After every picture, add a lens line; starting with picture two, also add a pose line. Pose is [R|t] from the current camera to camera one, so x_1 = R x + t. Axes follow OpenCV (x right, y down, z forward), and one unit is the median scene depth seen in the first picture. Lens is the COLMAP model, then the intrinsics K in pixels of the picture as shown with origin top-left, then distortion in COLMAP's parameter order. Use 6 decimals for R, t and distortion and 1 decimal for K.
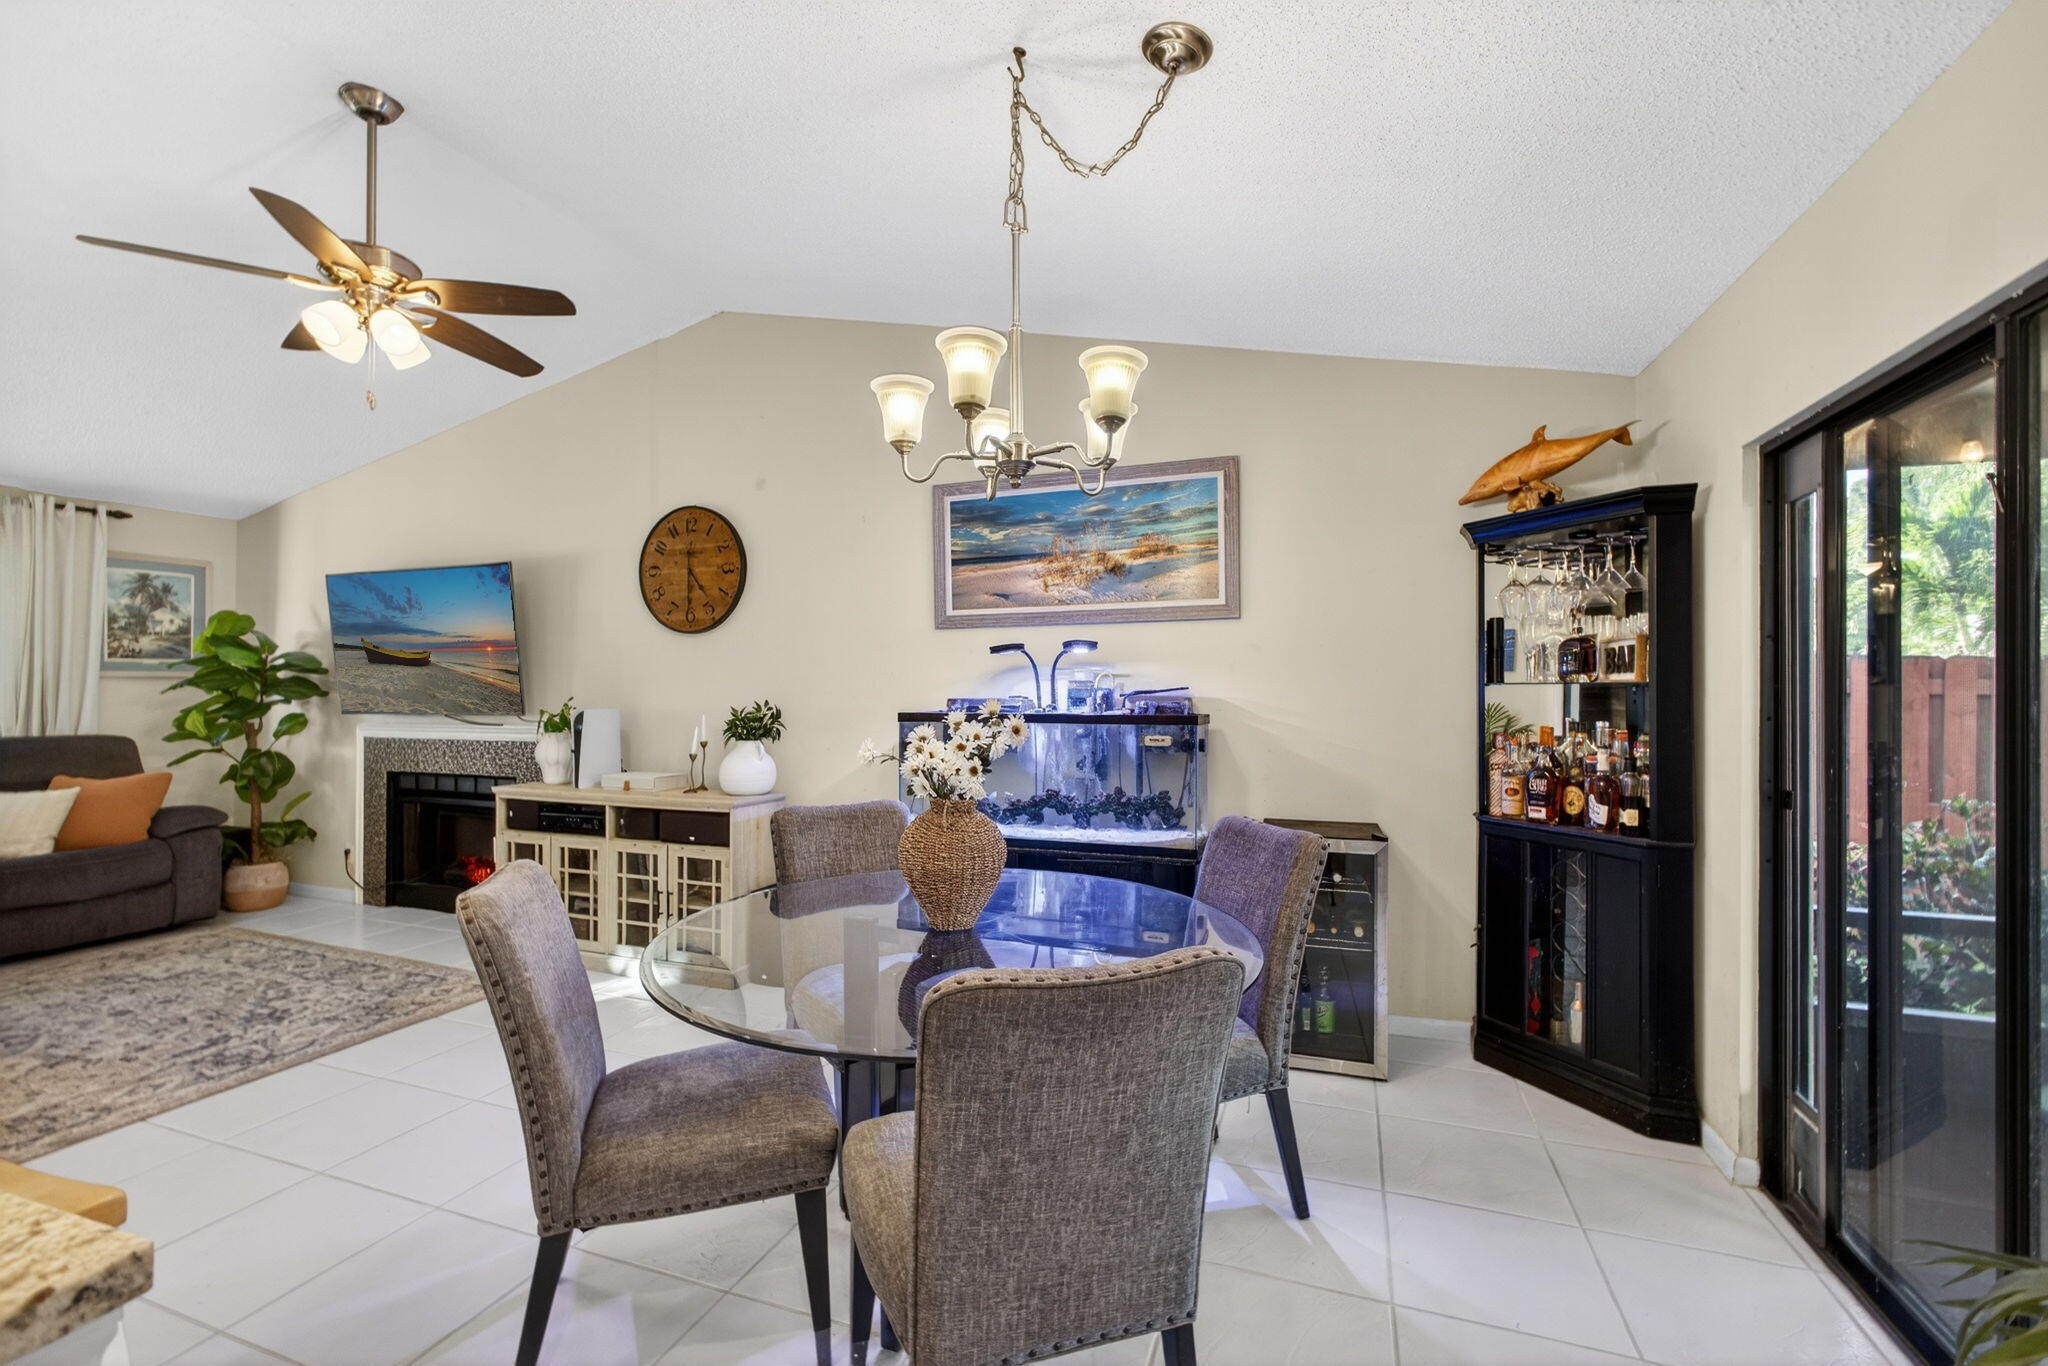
lens RADIAL K [[868.4, 0, 1030.5], [0, 868.4, 689.4], [0, 0, 1]] dist [-0.008072, 0.000416]
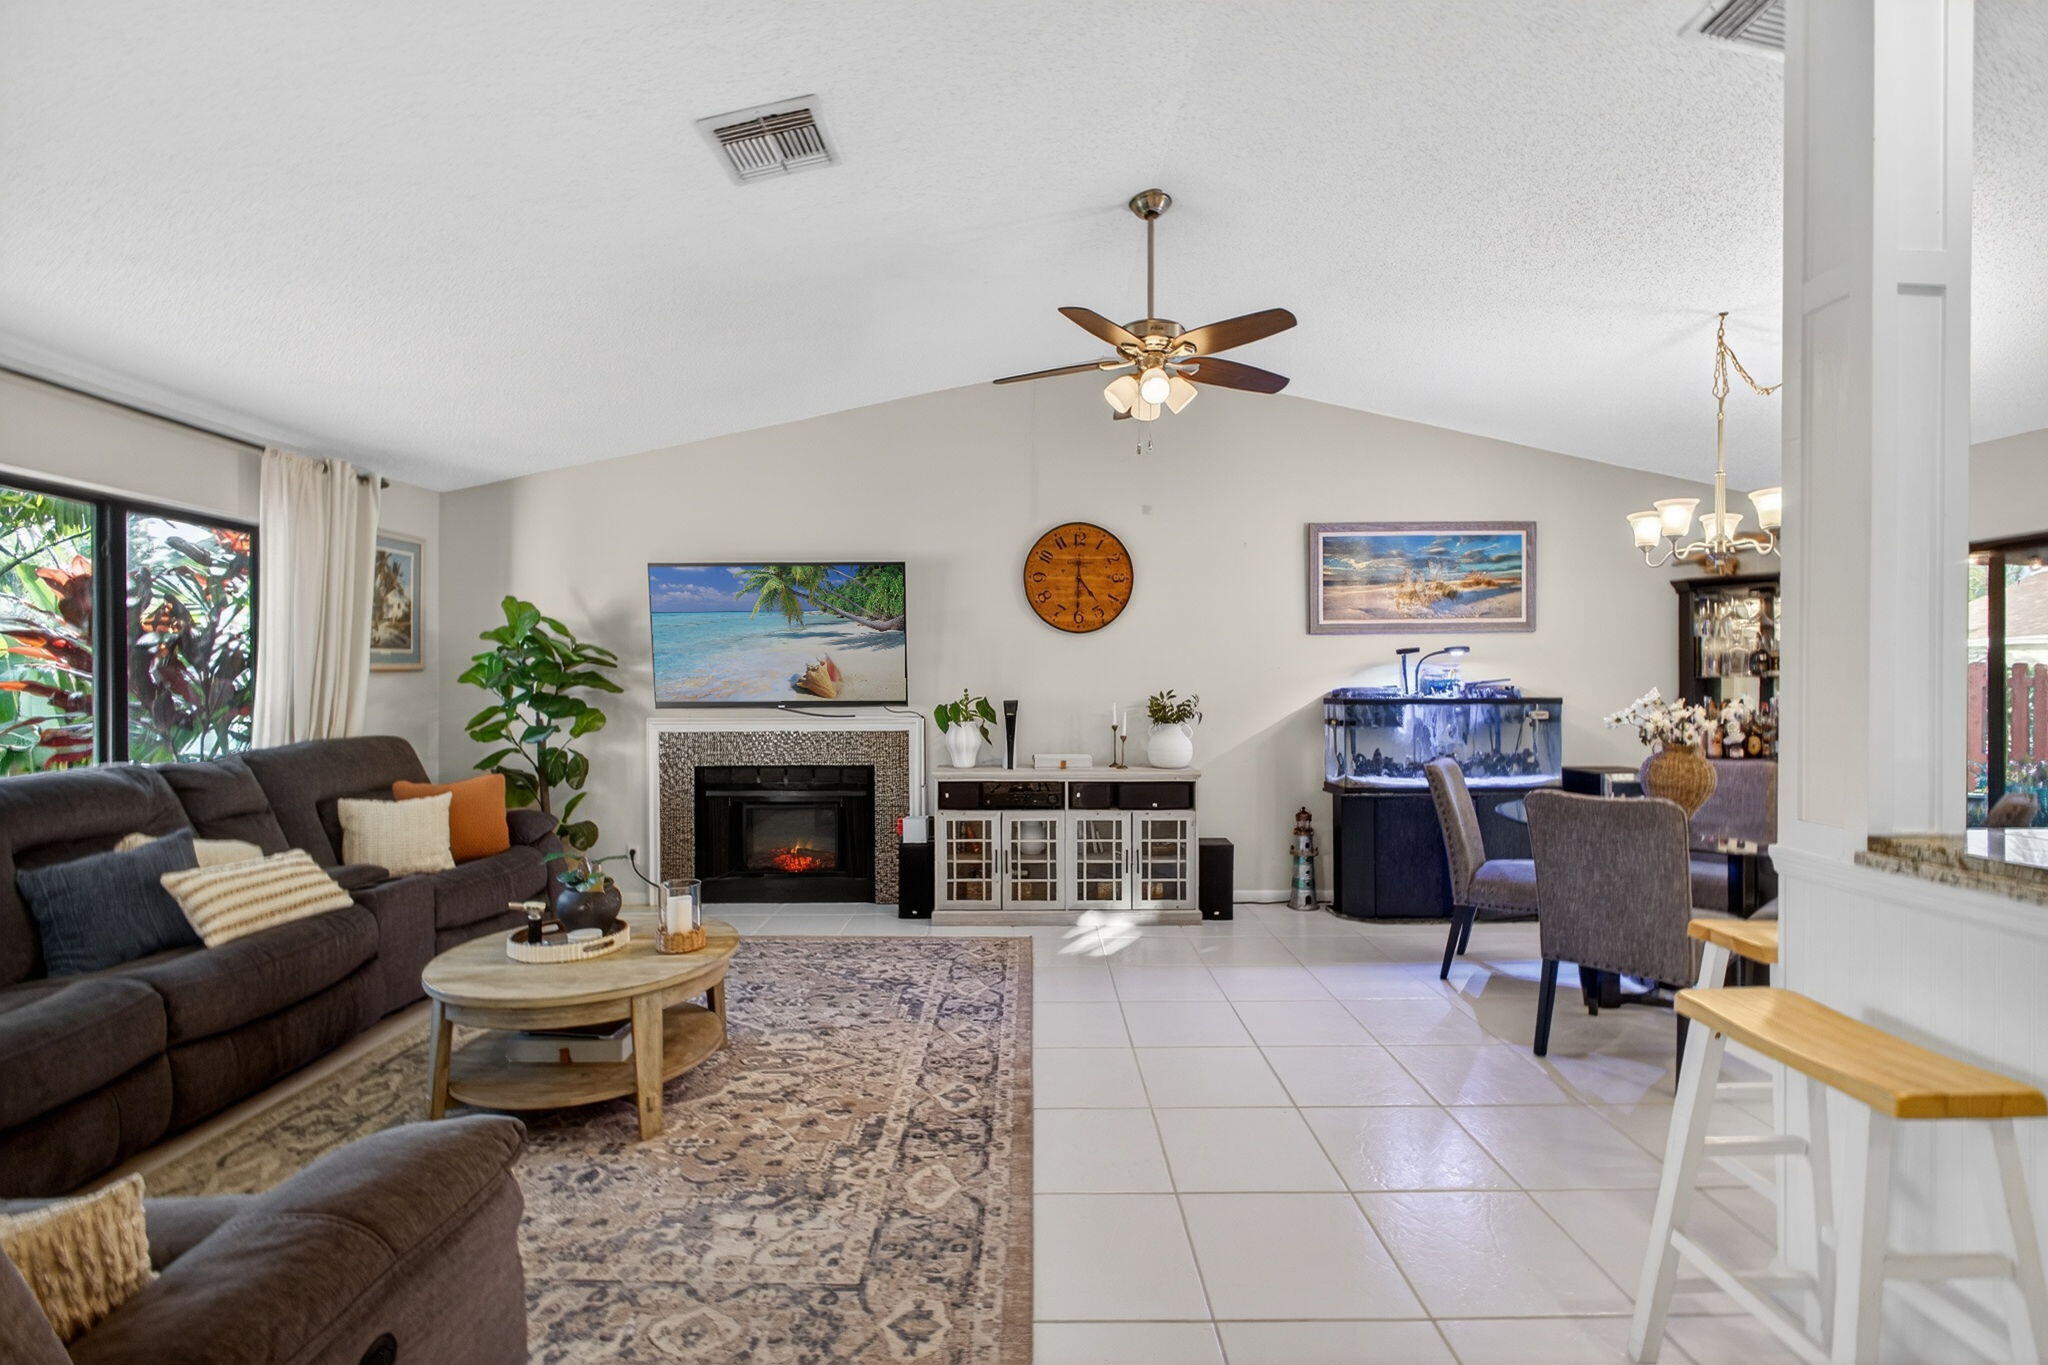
lens RADIAL K [[882.1, 0, 1038.9], [0, 882.1, 683.1], [0, 0, 1]] dist [-0.012414, 0.000019]
pose [[0.936007, -0.004811, 0.351948, -0.990980], [0.002709, 0.999975, 0.006464, -0.006230], [-0.351970, -0.005097, 0.935997, -0.092765]]
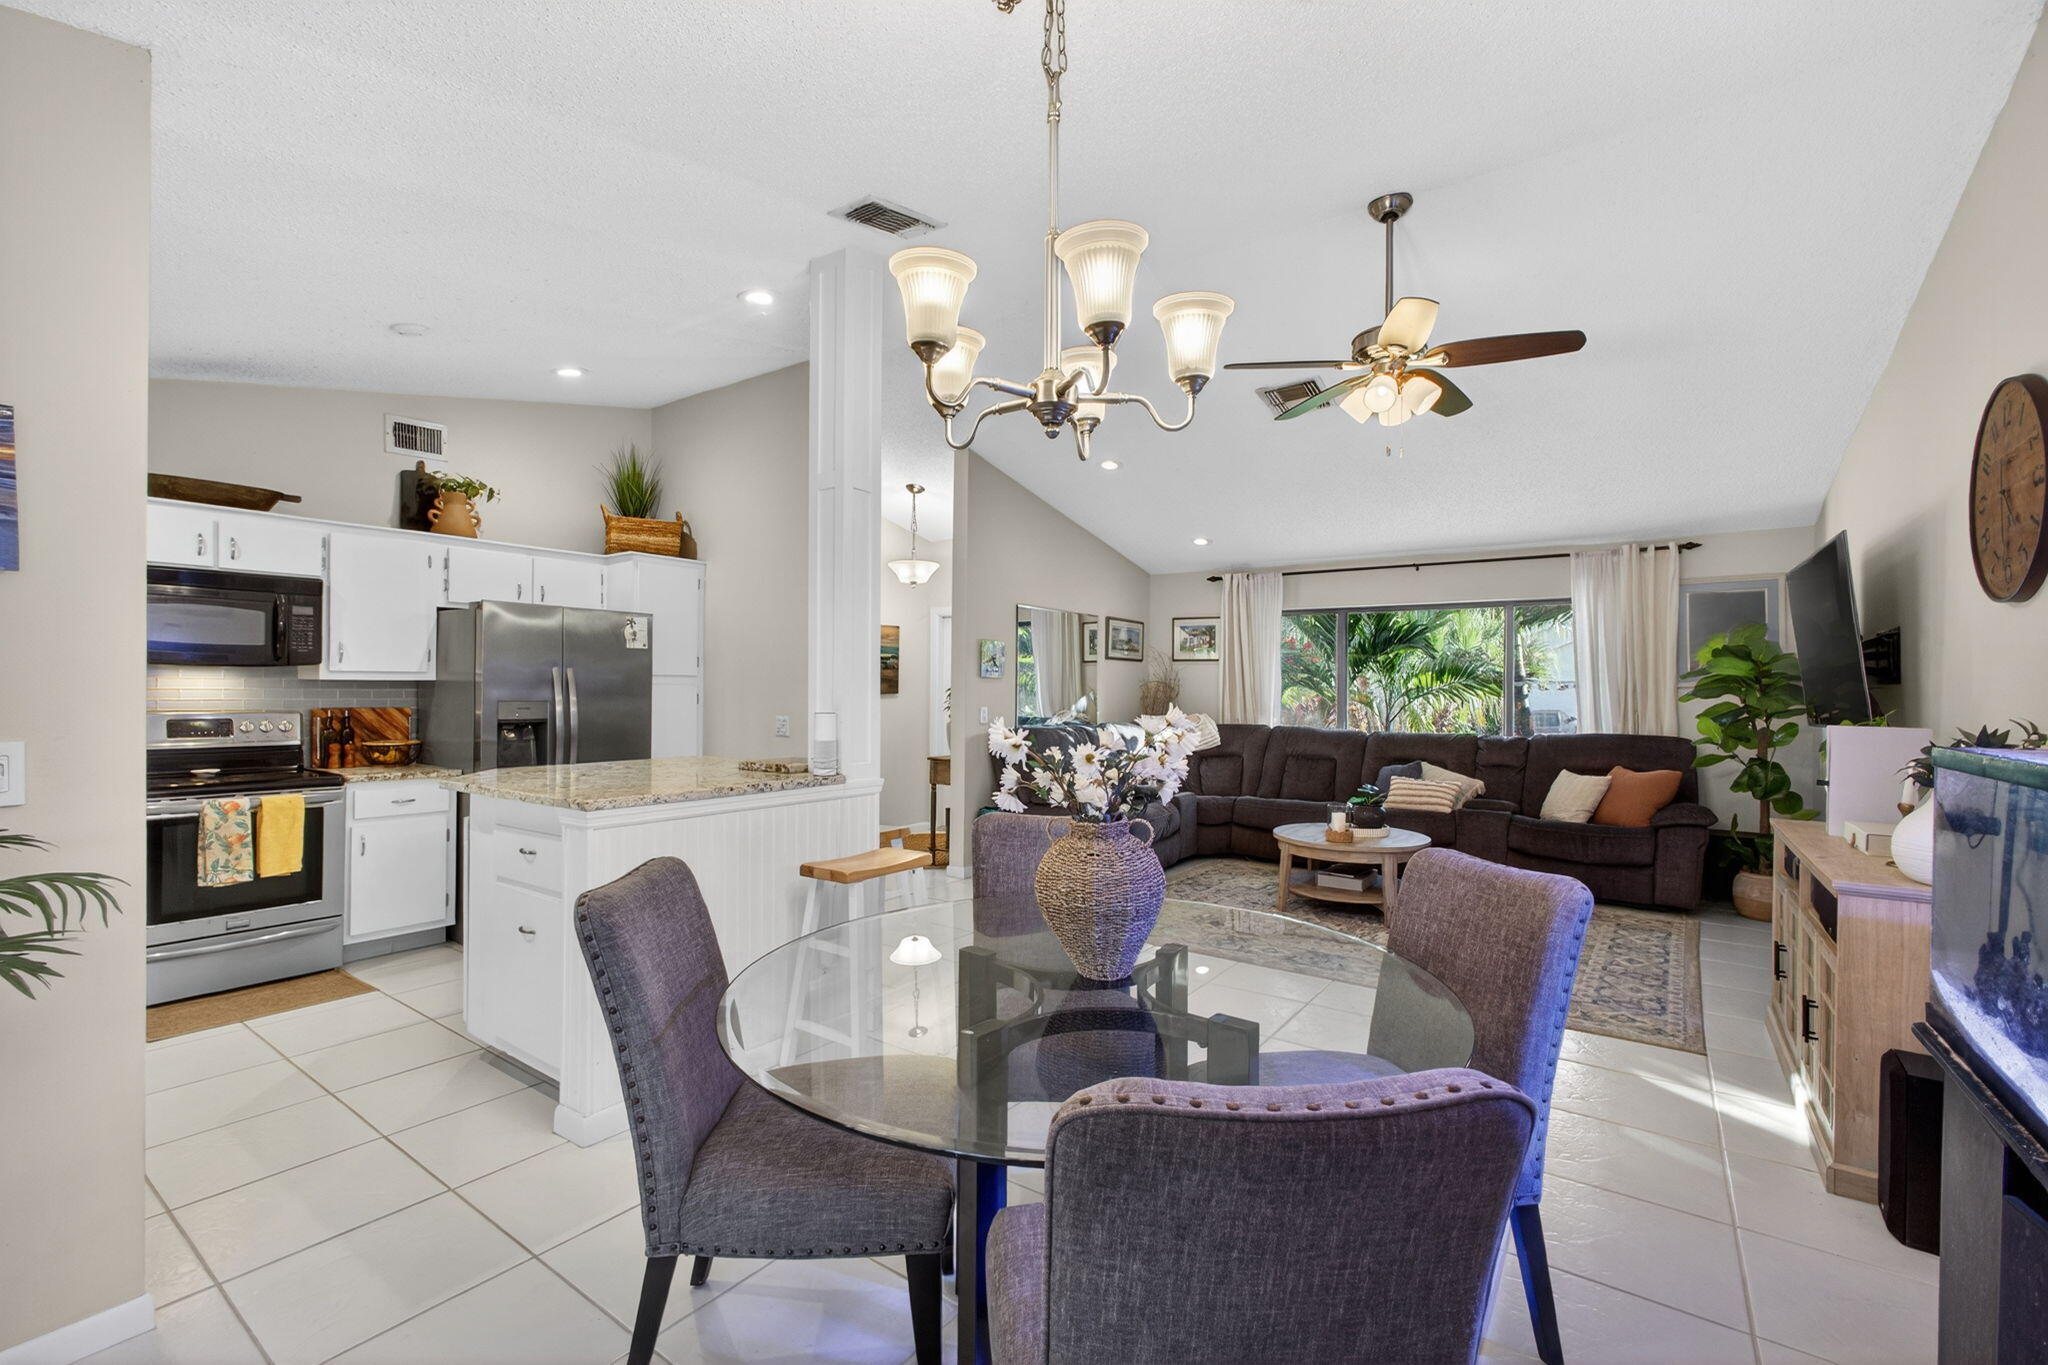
lens RADIAL K [[868.4, 0, 1030.5], [0, 868.4, 688.9], [0, 0, 1]] dist [-0.008072, 0.000416]
pose [[-0.270281, -0.006890, -0.962757, 0.390664], [-0.004855, 0.999971, -0.005794, -0.000277], [0.962769, 0.003108, -0.270307, 0.615762]]
